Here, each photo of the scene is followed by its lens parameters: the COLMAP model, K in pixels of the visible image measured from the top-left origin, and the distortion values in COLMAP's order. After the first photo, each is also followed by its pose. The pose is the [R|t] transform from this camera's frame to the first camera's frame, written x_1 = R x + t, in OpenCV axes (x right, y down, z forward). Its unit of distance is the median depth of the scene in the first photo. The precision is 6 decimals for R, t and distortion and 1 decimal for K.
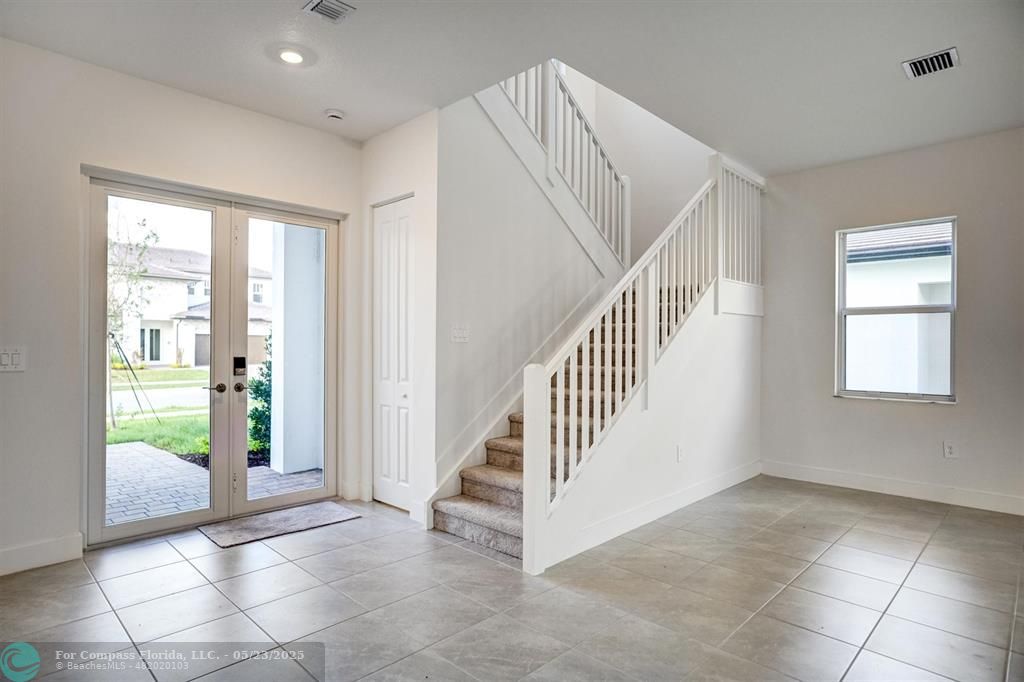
lens RADIAL K [[547.3, 0, 513.4], [0, 547.3, 342.2], [0, 0, 1]] dist [-0.037148, -0.000158]
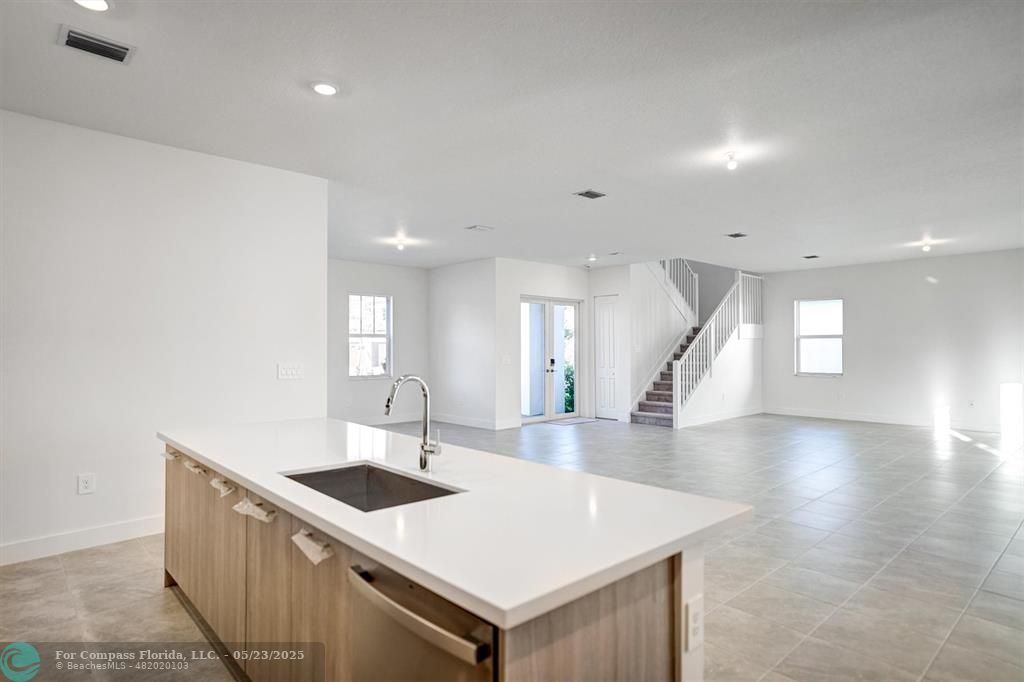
lens RADIAL K [[564.1, 0, 509.7], [0, 564.1, 341.9], [0, 0, 1]] dist [-0.001856, -0.000175]
pose [[0.998717, -0.007941, -0.050018, -0.552511], [0.007956, 0.999968, 0.000106, -0.055181], [0.050016, -0.000504, 0.998748, -1.656993]]
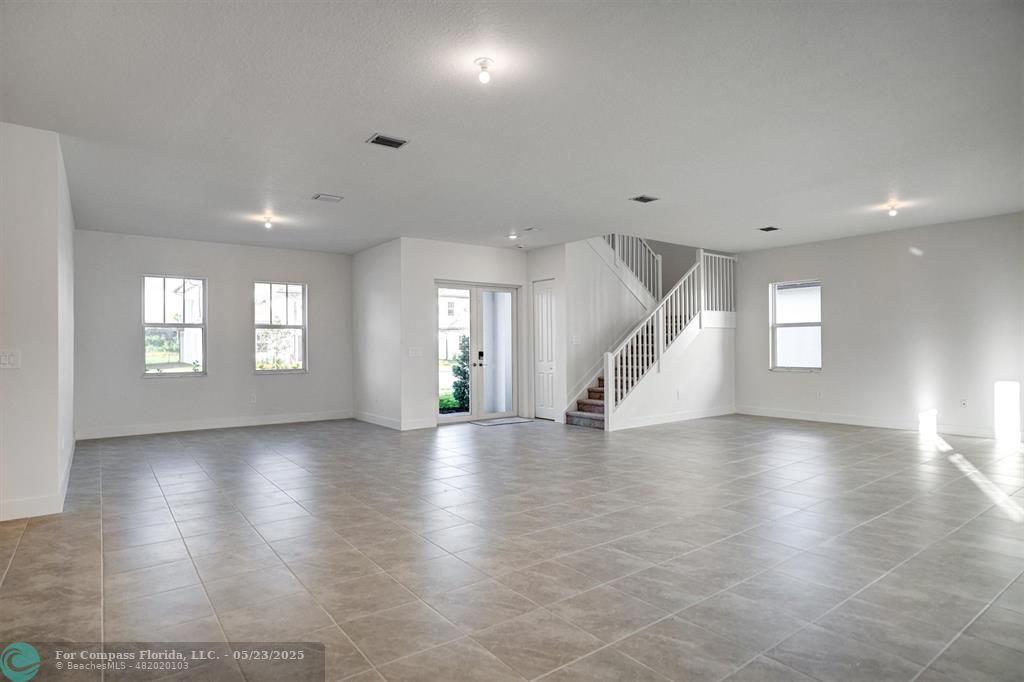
lens RADIAL K [[565.5, 0, 512.0], [0, 565.5, 341.0], [0, 0, 1]] dist [-0.035359, -0.000097]
pose [[0.988511, -0.012039, -0.150667, -0.006977], [0.012292, 0.999924, 0.000747, -0.017908], [0.150647, -0.002590, 0.988584, -1.329296]]
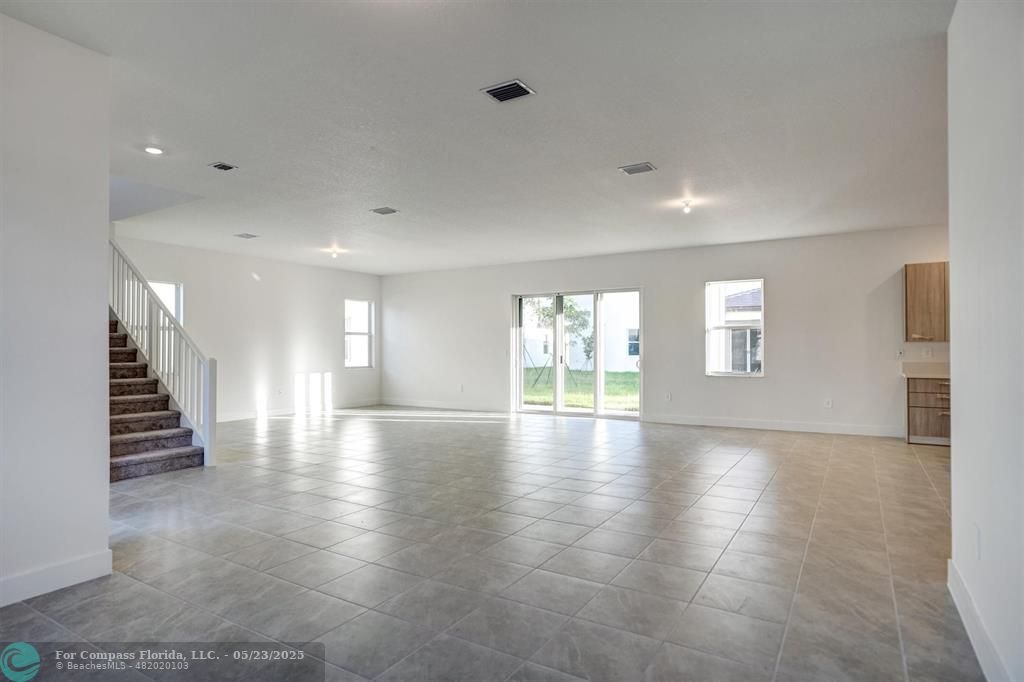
lens RADIAL K [[564.1, 0, 509.7], [0, 564.1, 341.9], [0, 0, 1]] dist [-0.001856, -0.000175]
pose [[-0.232102, 0.008831, 0.972651, -1.610806], [-0.005744, 0.999929, -0.010450, -0.000499], [-0.972674, -0.008012, -0.232035, 0.315200]]
